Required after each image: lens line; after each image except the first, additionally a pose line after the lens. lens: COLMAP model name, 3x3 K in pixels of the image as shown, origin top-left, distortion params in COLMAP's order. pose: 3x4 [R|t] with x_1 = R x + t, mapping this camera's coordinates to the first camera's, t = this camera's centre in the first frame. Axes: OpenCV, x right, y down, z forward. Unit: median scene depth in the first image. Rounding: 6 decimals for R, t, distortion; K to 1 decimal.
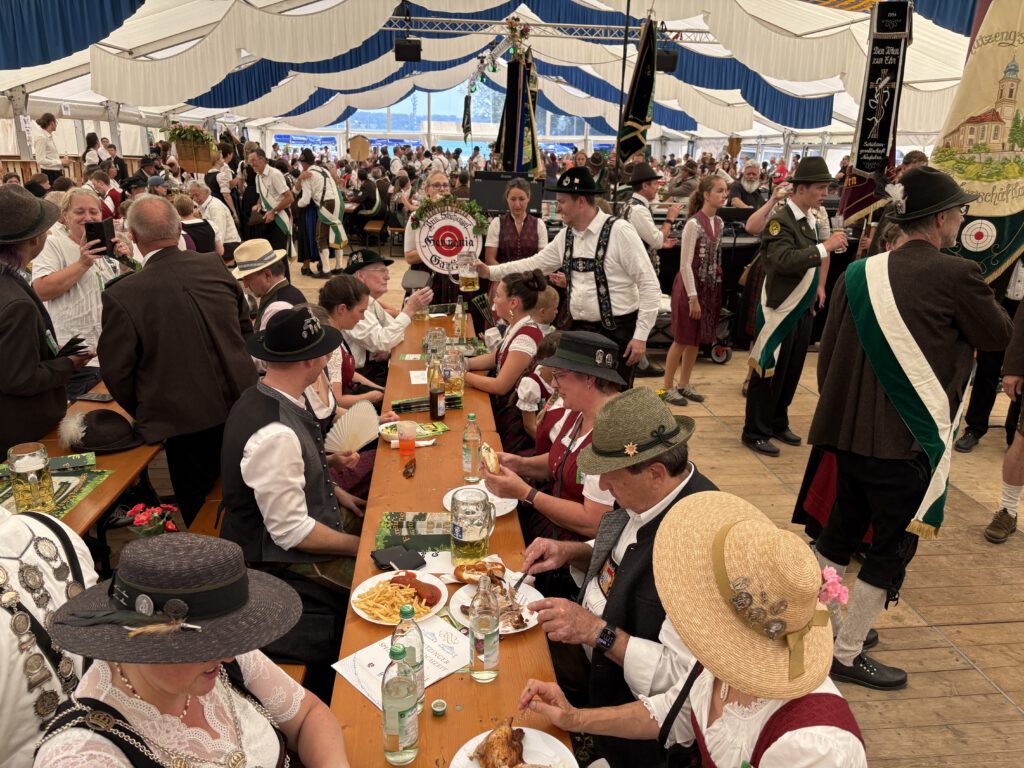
lens RADIAL K [[790.8, 0, 512.0], [0, 790.8, 384.0], [0, 0, 1]] dist [0.003928, 0.001279]
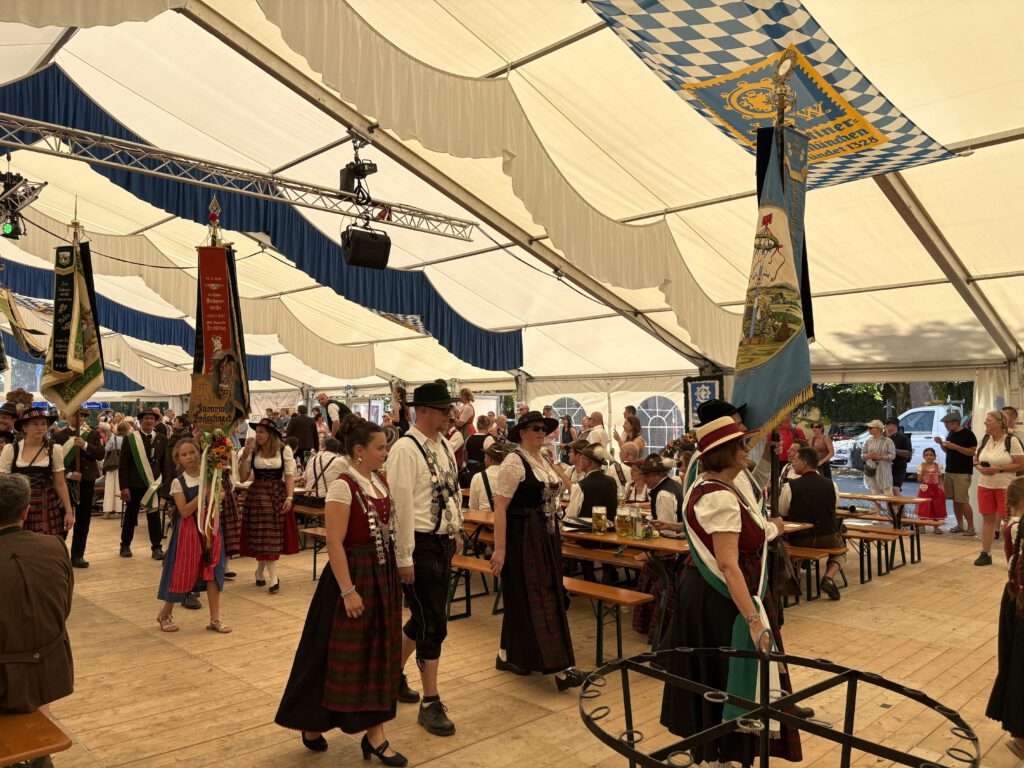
lens RADIAL K [[775.0, 0, 512.0], [0, 775.0, 384.0], [0, 0, 1]] dist [0.078358, -0.095725]
pose [[0.788388, -0.004420, 0.615162, -0.044193], [0.196149, 0.949587, -0.244561, -0.096912], [-0.583069, 0.313472, 0.749510, 0.333528]]
